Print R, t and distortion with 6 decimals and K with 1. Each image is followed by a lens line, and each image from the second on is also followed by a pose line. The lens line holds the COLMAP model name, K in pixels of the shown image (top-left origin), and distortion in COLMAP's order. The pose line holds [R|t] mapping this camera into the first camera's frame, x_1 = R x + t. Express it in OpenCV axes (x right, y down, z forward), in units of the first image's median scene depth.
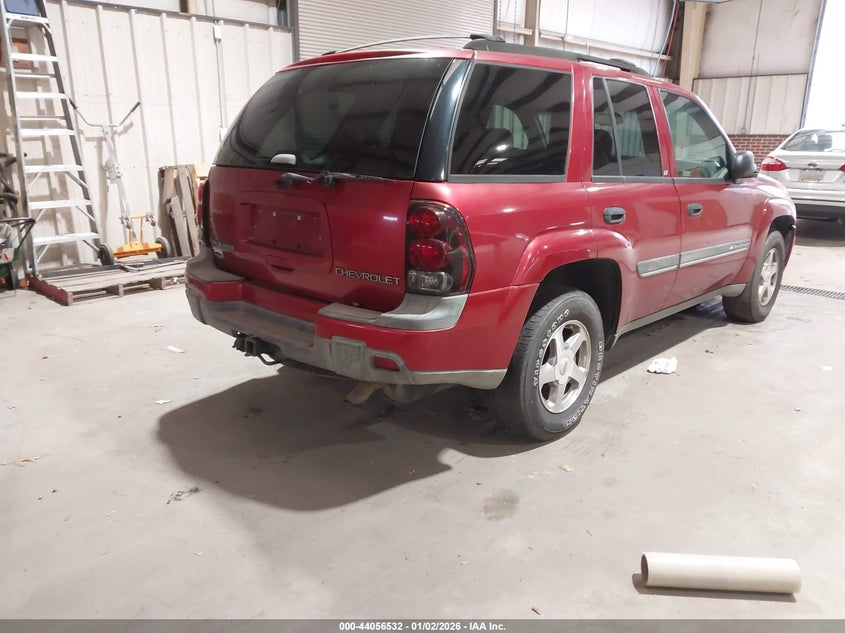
lens RADIAL K [[661.0, 0, 420.1], [0, 661.0, 317.5], [0, 0, 1]] dist [0.006206, -0.002367]
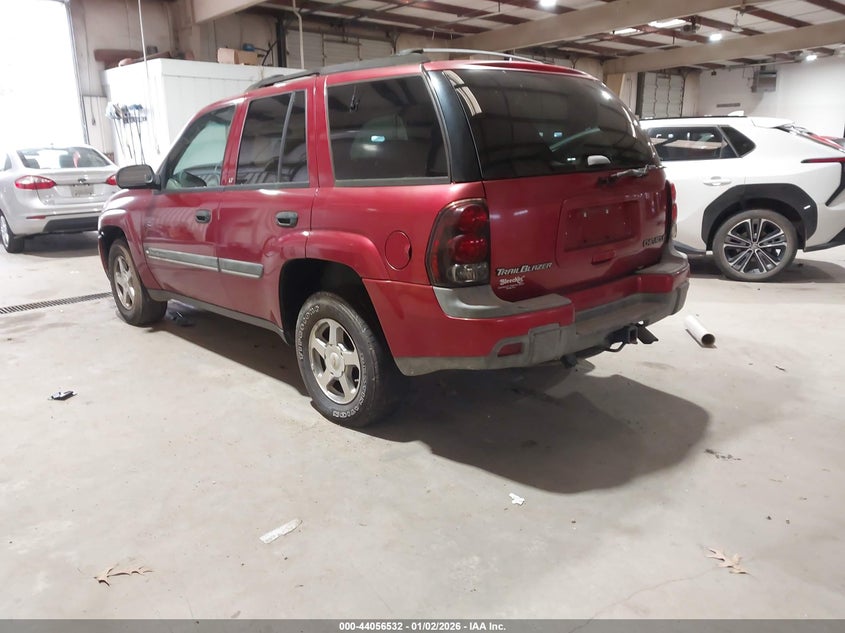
lens RADIAL K [[661.0, 0, 420.1], [0, 661.0, 317.5], [0, 0, 1]] dist [0.006206, -0.002367]
pose [[0.075802, -0.255929, 0.963719, -1.141379], [0.289318, 0.930566, 0.224369, -0.280056], [-0.954227, 0.261813, 0.144584, 1.018175]]
